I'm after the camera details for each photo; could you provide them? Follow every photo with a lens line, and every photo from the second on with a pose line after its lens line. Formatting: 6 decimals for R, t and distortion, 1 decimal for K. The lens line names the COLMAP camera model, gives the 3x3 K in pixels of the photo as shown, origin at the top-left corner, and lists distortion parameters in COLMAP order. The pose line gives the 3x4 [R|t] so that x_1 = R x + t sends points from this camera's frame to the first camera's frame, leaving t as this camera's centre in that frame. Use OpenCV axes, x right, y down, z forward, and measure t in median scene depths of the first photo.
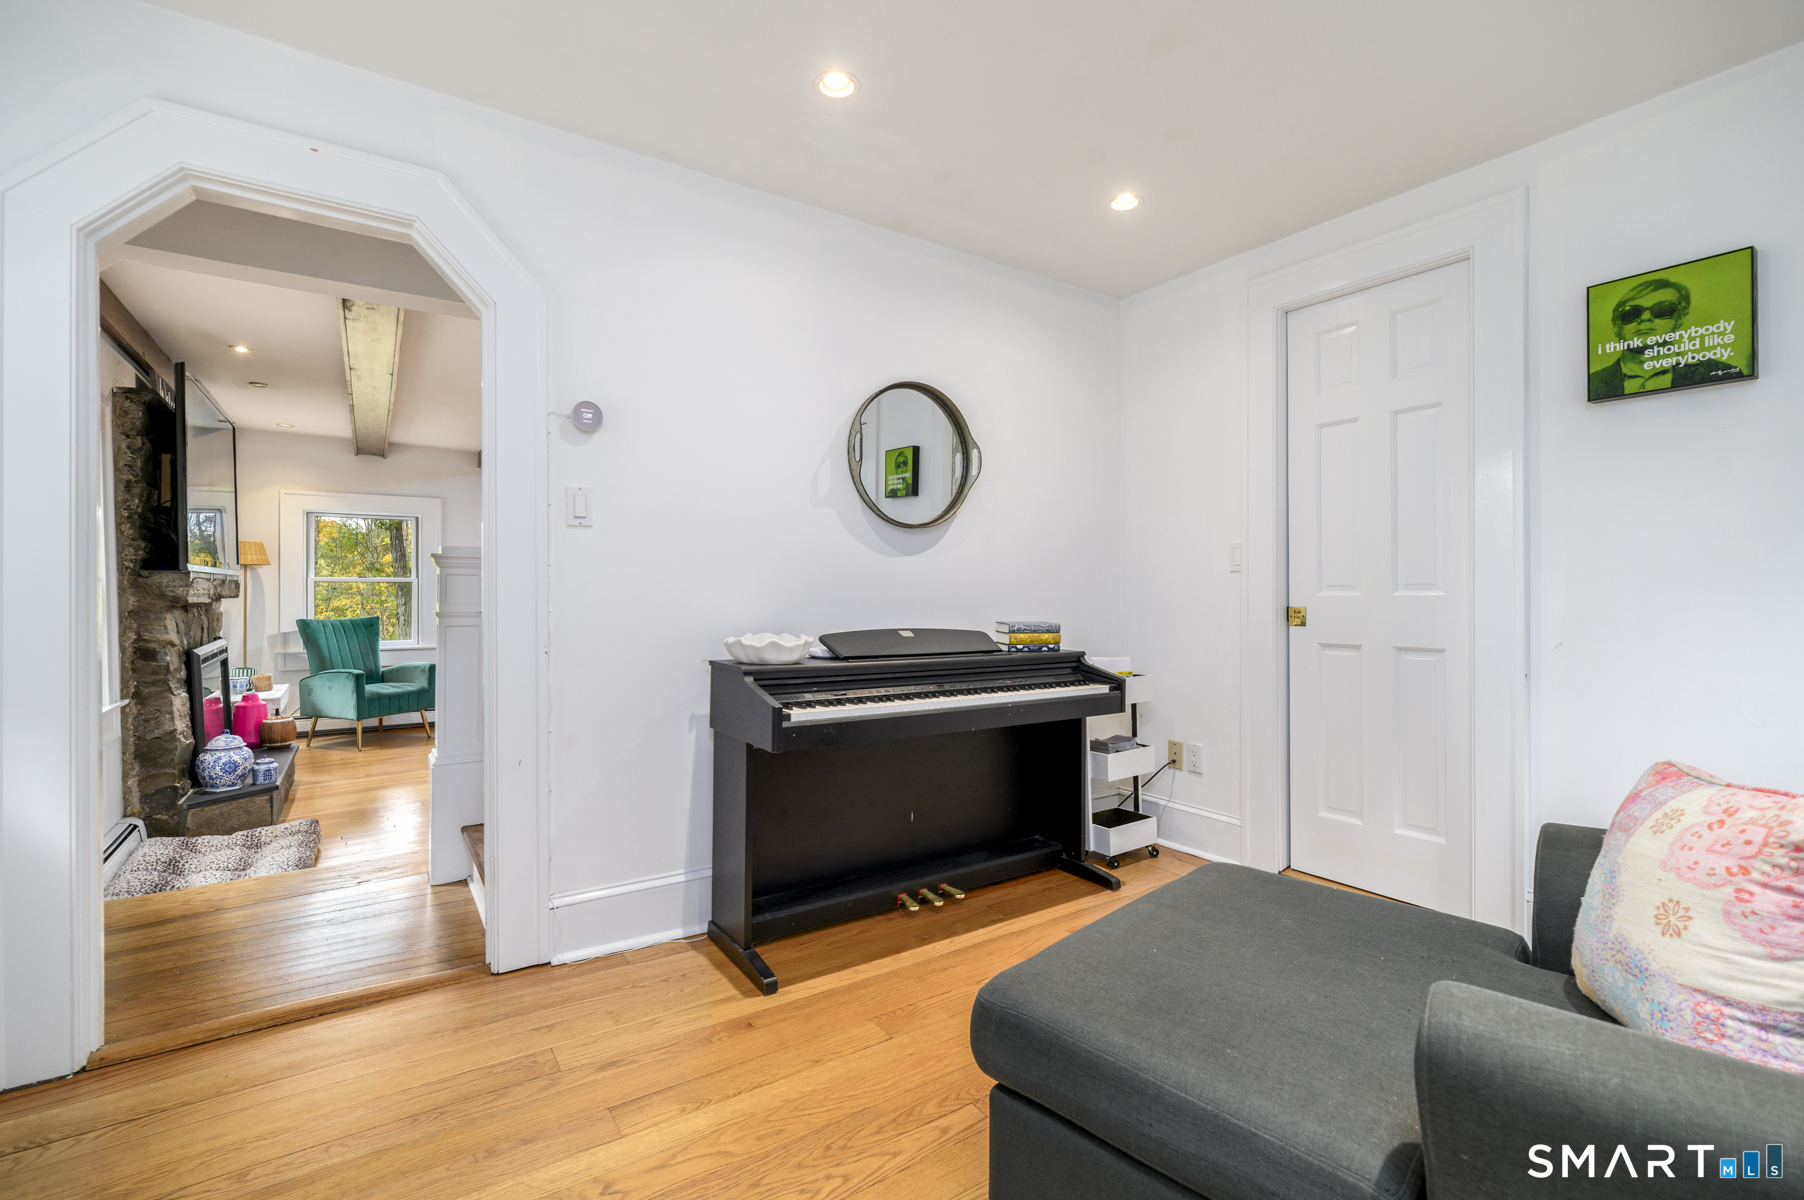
lens RADIAL K [[787.3, 0, 900.9], [0, 787.3, 596.1], [0, 0, 1]] dist [-0.005371, -0.000730]
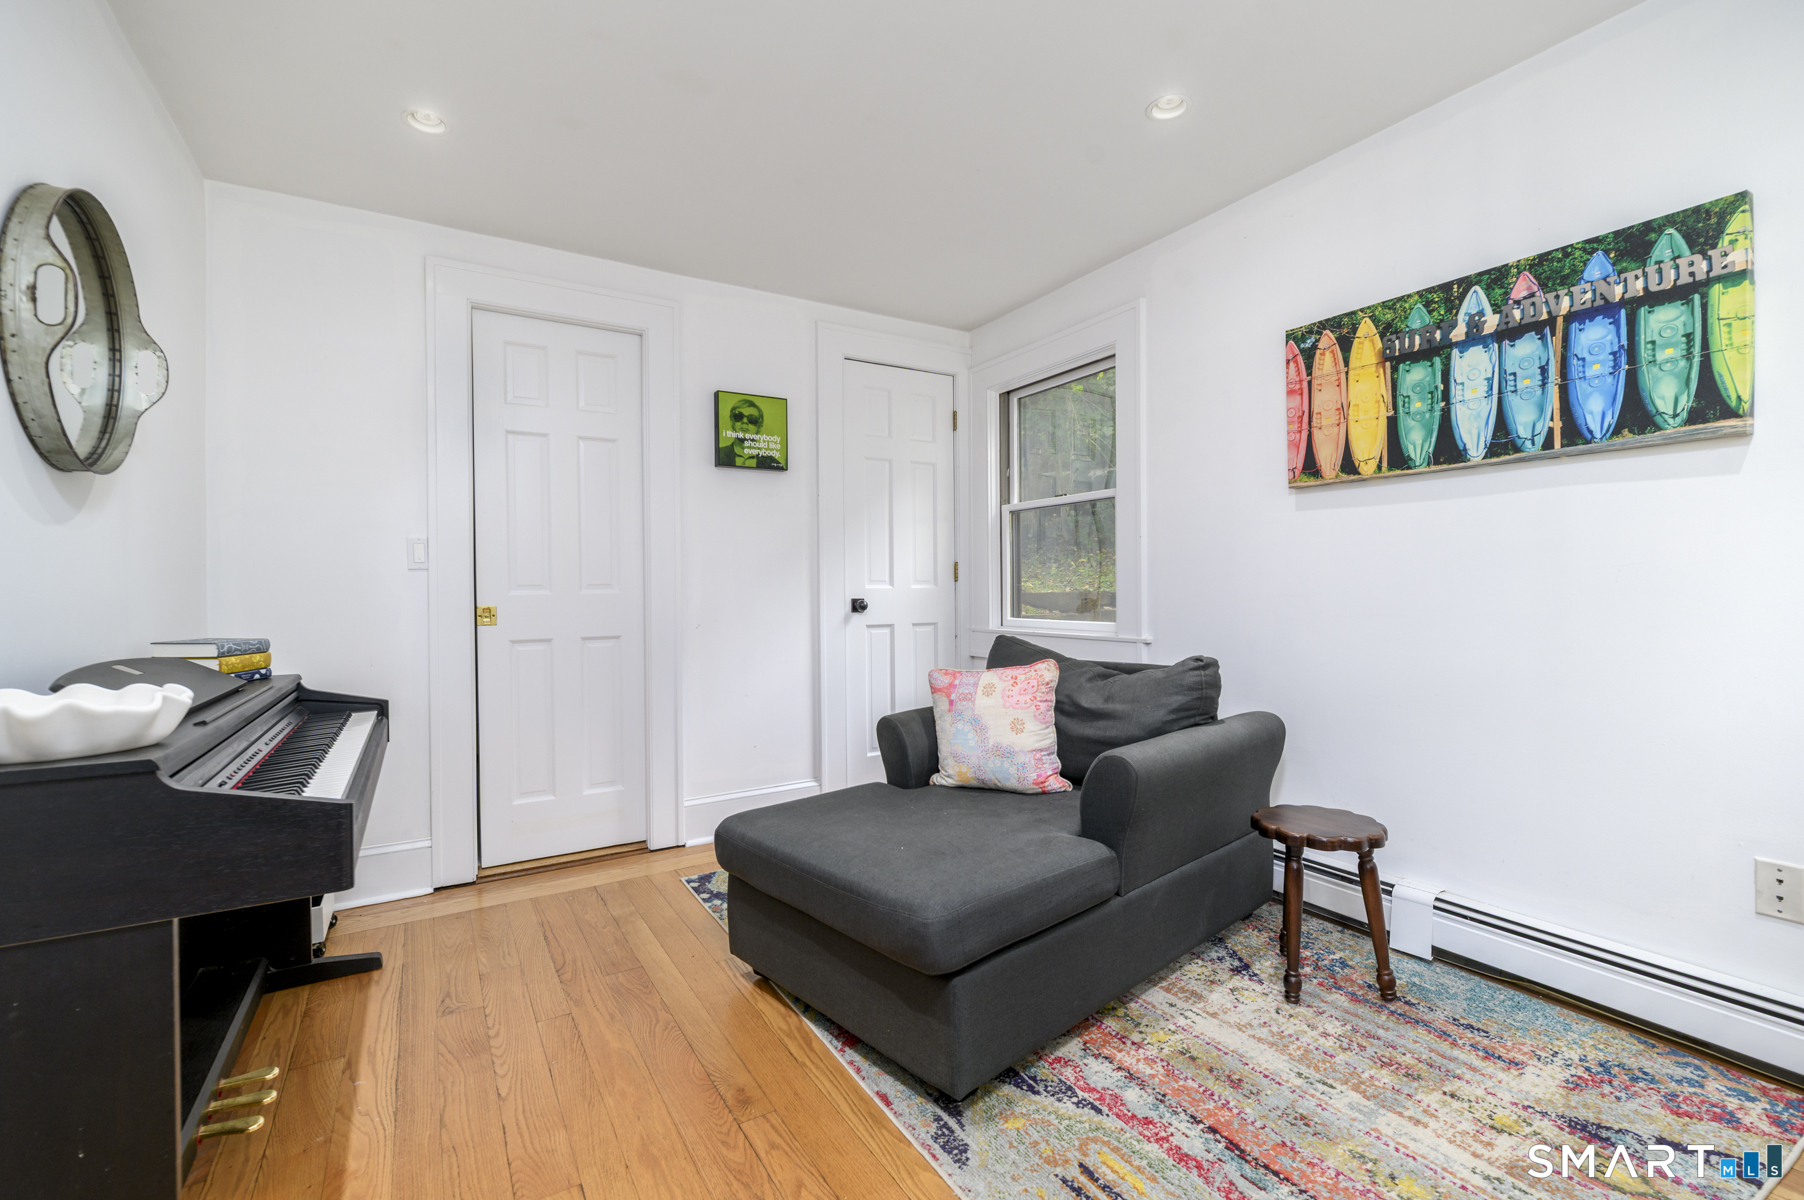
lens RADIAL K [[787.3, 0, 904.1], [0, 787.3, 596.1], [0, 0, 1]] dist [-0.005371, -0.000730]
pose [[0.051432, -0.009861, 0.998628, -0.660410], [0.012235, 0.999882, 0.009243, -0.002553], [-0.998602, 0.011743, 0.051546, 0.577248]]
